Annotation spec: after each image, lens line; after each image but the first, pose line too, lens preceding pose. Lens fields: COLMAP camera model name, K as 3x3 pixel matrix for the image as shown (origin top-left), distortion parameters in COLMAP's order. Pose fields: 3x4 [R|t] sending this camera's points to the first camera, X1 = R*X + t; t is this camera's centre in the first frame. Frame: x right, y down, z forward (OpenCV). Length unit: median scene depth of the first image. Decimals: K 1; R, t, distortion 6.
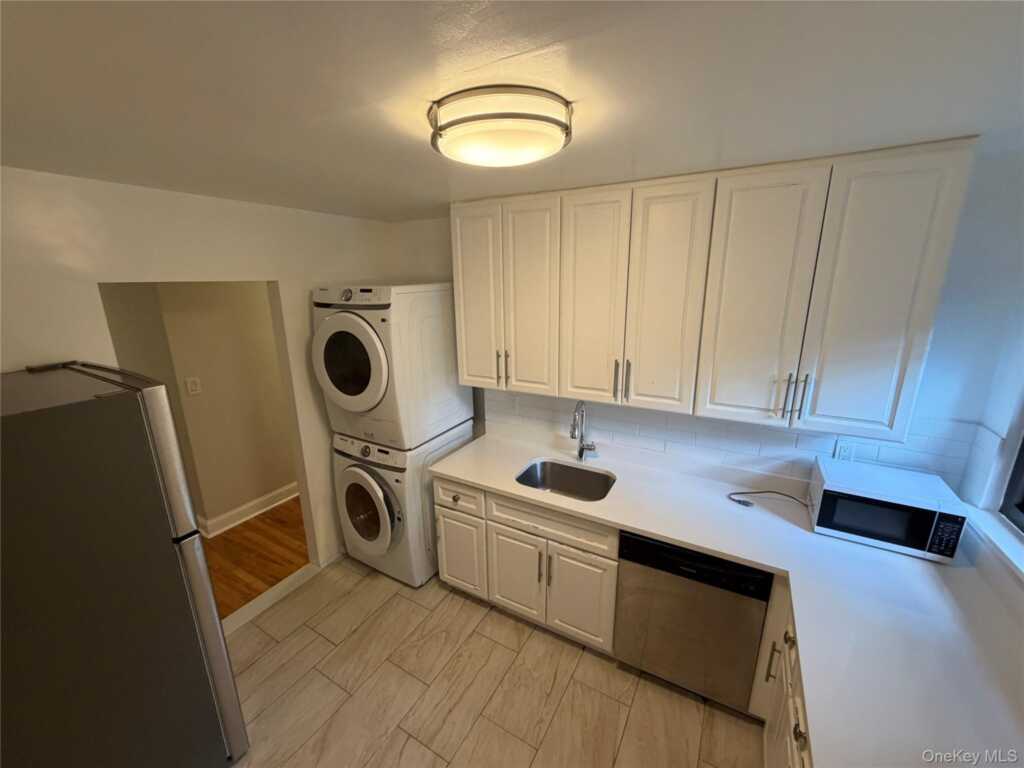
lens RADIAL K [[407.3, 0, 508.4], [0, 407.3, 384.7], [0, 0, 1]] dist [-0.001101, 0.000227]
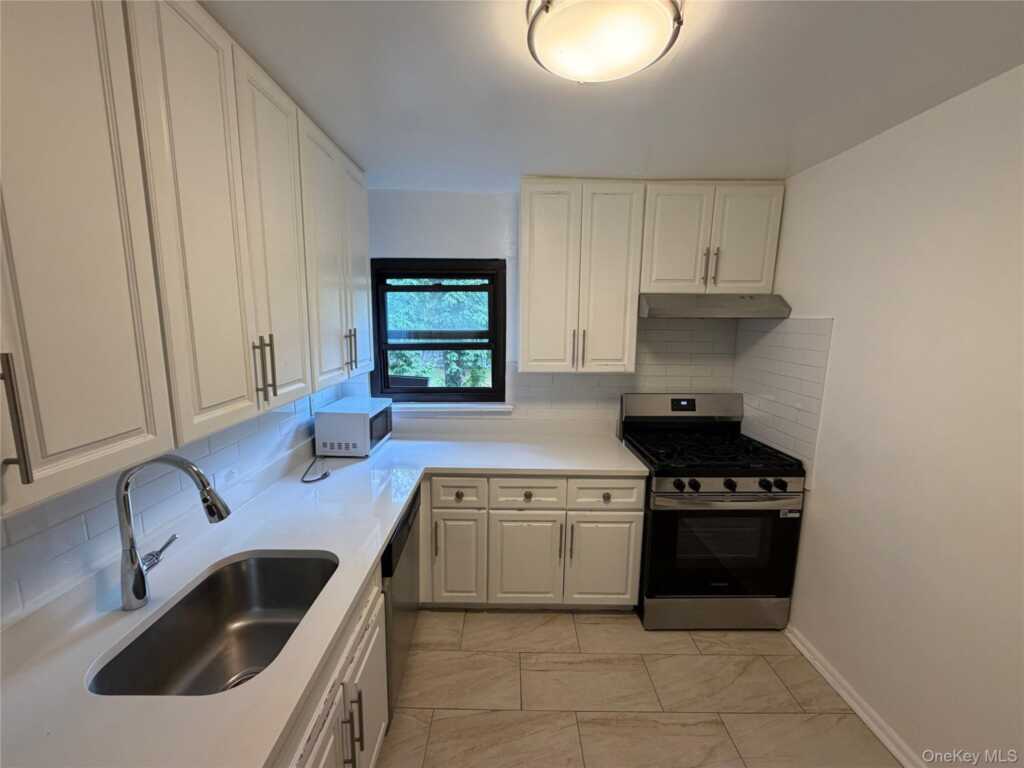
lens RADIAL K [[407.3, 0, 508.4], [0, 407.3, 384.7], [0, 0, 1]] dist [-0.001101, 0.000227]
pose [[-0.510780, -0.122023, 0.851008, -0.446700], [0.213975, 0.940682, 0.263311, -0.076594], [-0.832657, 0.316588, -0.454372, 1.015490]]
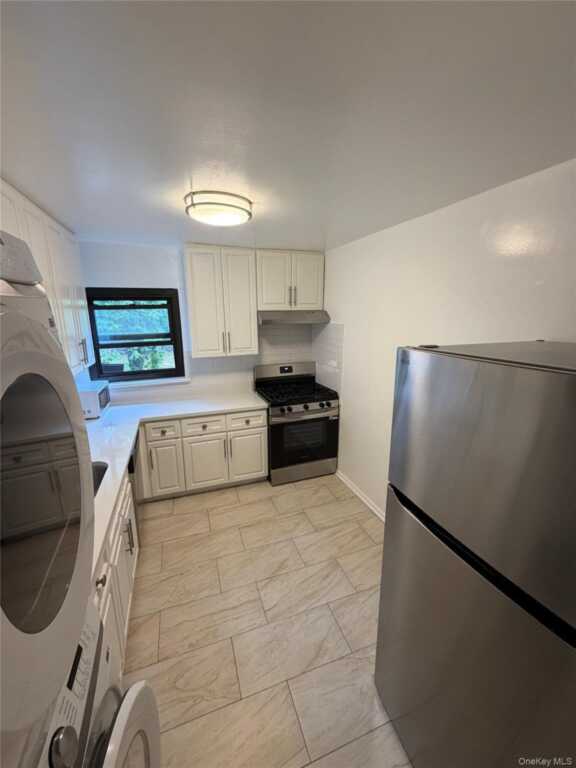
lens RADIAL K [[305.4, 0, 286.7], [0, 305.4, 379.3], [0, 0, 1]] dist [-0.001101, 0.000227]
pose [[-0.769266, -0.118260, 0.627889, -0.783605], [0.178472, 0.903832, 0.388890, -0.207043], [-0.613496, 0.411220, -0.674181, 1.224447]]
